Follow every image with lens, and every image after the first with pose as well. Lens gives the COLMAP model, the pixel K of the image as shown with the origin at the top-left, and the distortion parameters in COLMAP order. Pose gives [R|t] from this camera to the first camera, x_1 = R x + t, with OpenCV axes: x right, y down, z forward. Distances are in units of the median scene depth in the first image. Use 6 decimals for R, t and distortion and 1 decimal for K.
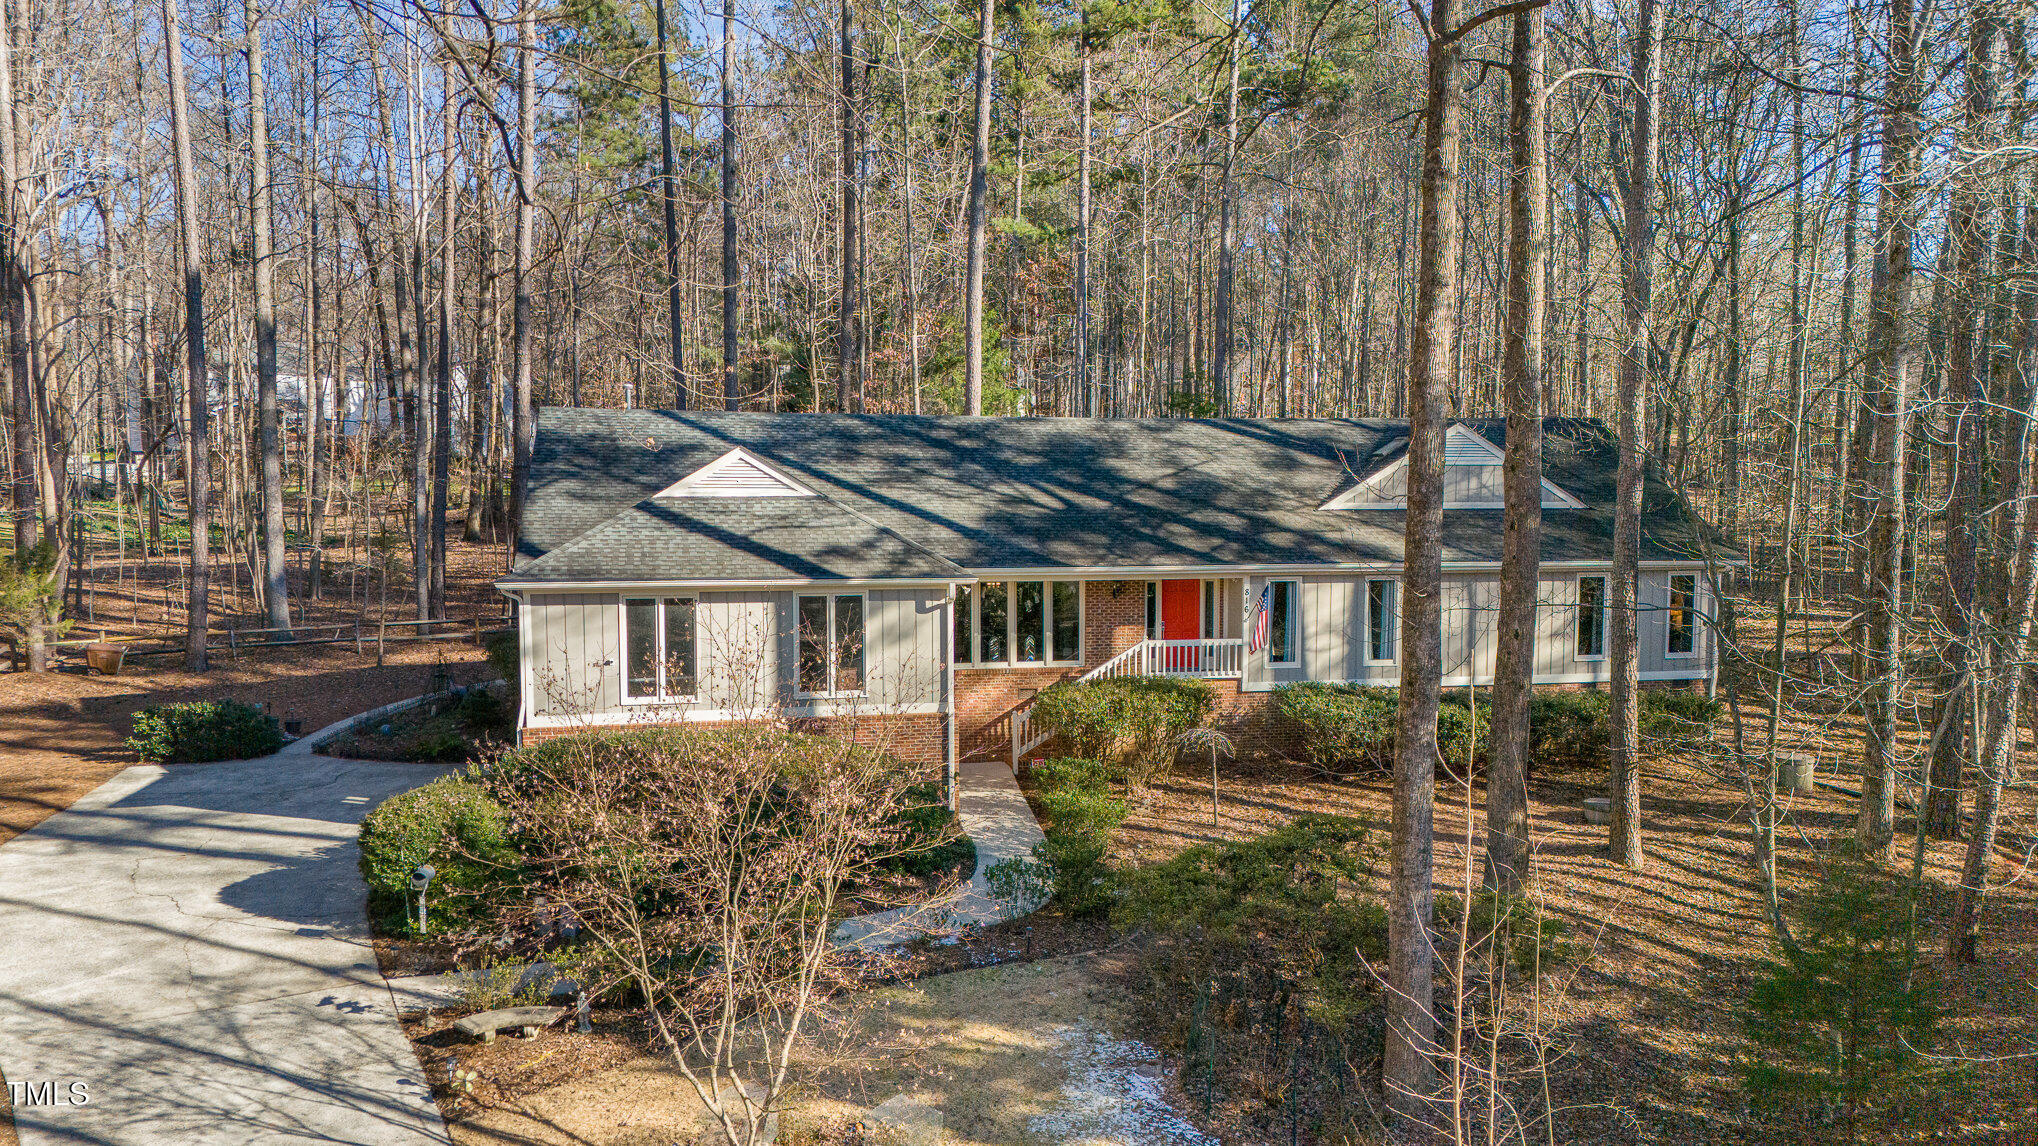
lens RADIAL K [[1529.3, 0, 1019.0], [0, 1529.3, 573.0], [0, 0, 1]] dist [0.045133, -0.001290]
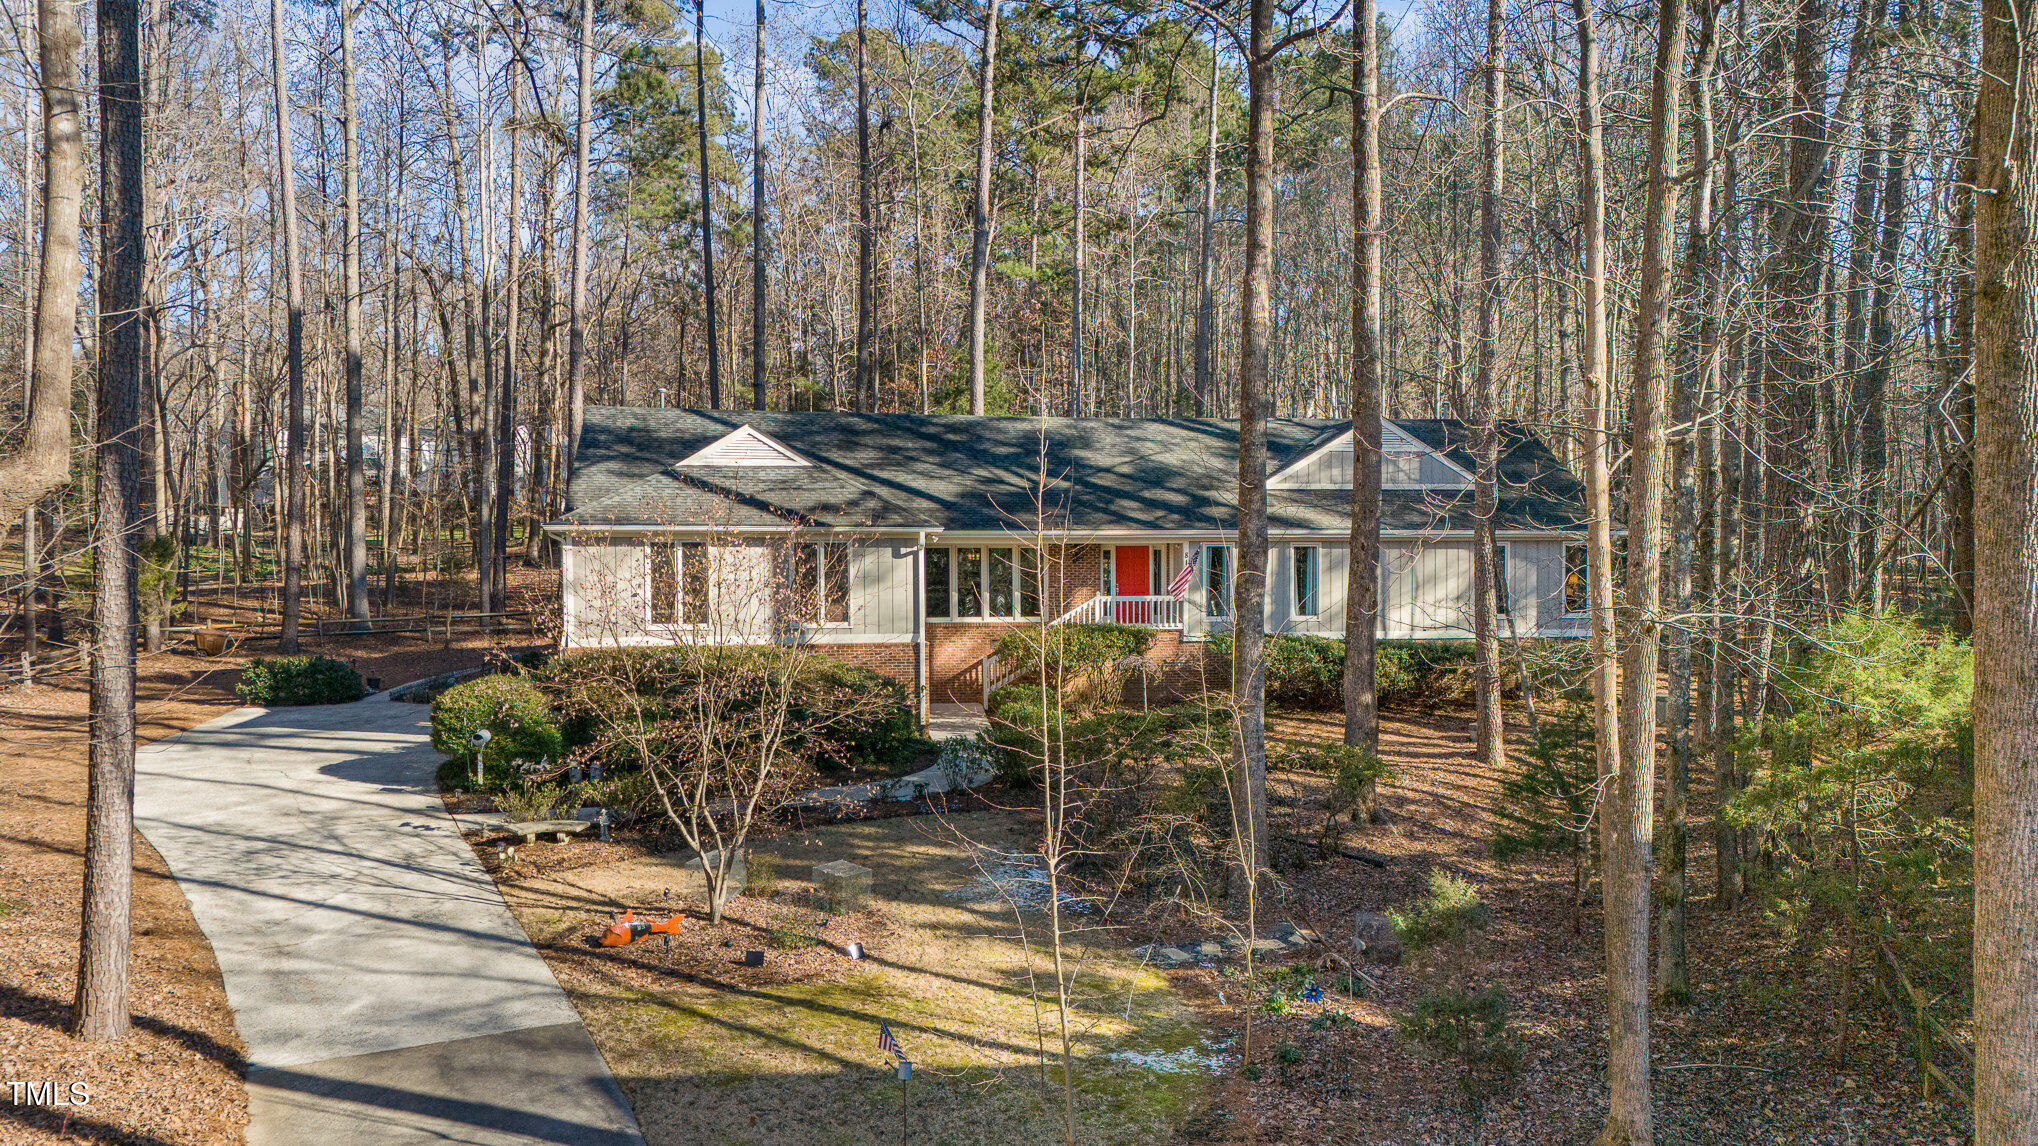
lens RADIAL K [[1529.3, 0, 1019.0], [0, 1529.3, 573.0], [0, 0, 1]] dist [0.045133, -0.001290]
pose [[0.999327, -0.003080, -0.036553, 0.063966], [0.001159, 0.998623, -0.052454, 0.085997], [0.036664, 0.052377, 0.997954, -0.158603]]
